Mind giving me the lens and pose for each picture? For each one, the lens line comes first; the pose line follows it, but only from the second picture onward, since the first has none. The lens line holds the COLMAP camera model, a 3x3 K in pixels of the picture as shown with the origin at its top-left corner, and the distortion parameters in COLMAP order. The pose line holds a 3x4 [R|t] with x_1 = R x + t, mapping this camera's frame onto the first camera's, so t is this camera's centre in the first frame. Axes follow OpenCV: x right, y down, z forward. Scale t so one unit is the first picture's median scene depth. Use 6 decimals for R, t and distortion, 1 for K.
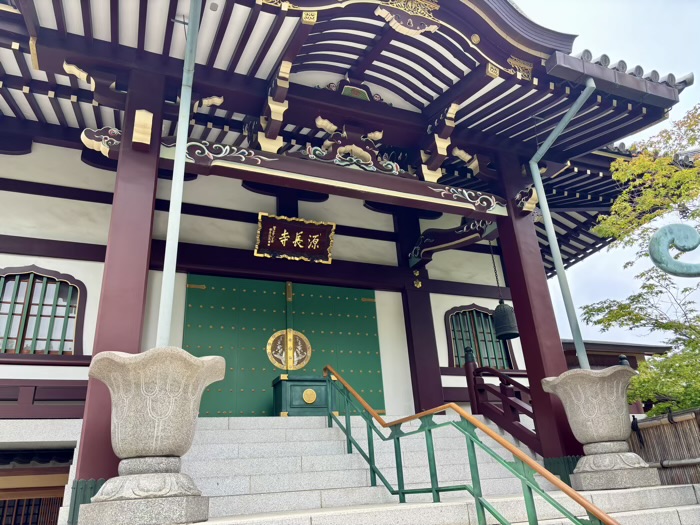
lens RADIAL K [[526.2, 0, 351.7], [0, 526.2, 261.1], [0, 0, 1]] dist [0.044634, -0.045942]
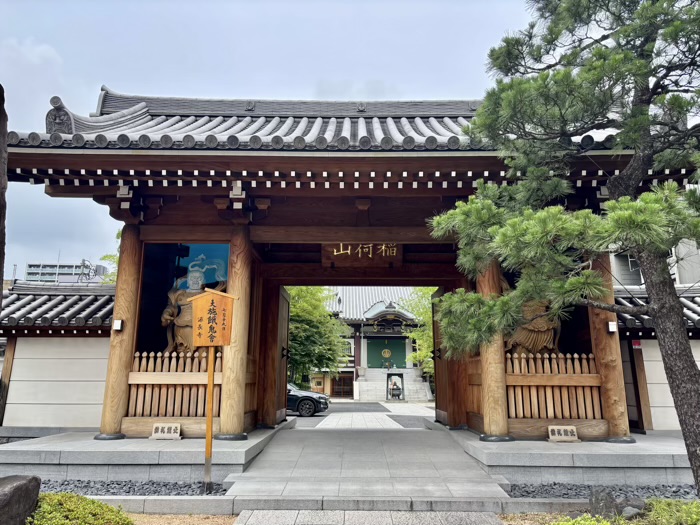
lens RADIAL K [[526.2, 0, 350.6], [0, 526.2, 249.4], [0, 0, 1]] dist [0.044634, -0.045942]
pose [[0.919474, -0.026969, -0.392225, 1.941499], [0.103074, 0.979284, 0.174297, -2.129310], [0.379399, -0.200690, 0.903205, -4.347886]]
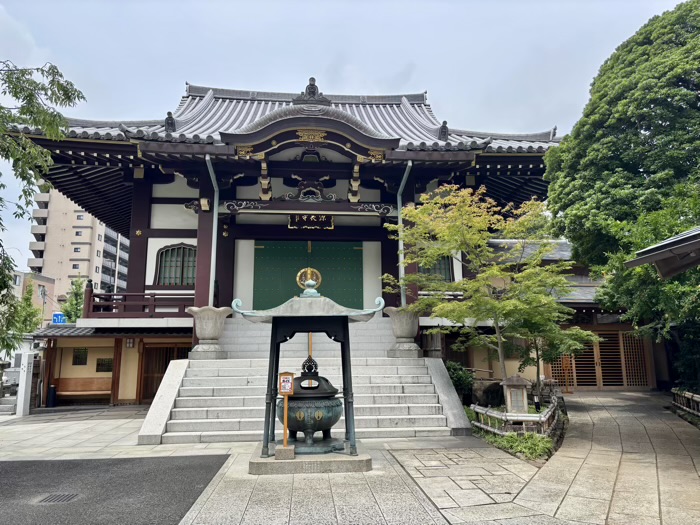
lens RADIAL K [[526.2, 0, 350.8], [0, 526.2, 260.9], [0, 0, 1]] dist [0.044634, -0.045942]
pose [[0.948796, 0.007526, -0.315800, 0.724130], [0.073990, 0.966611, 0.245332, -0.403318], [0.307103, -0.256136, 0.916560, -0.766915]]
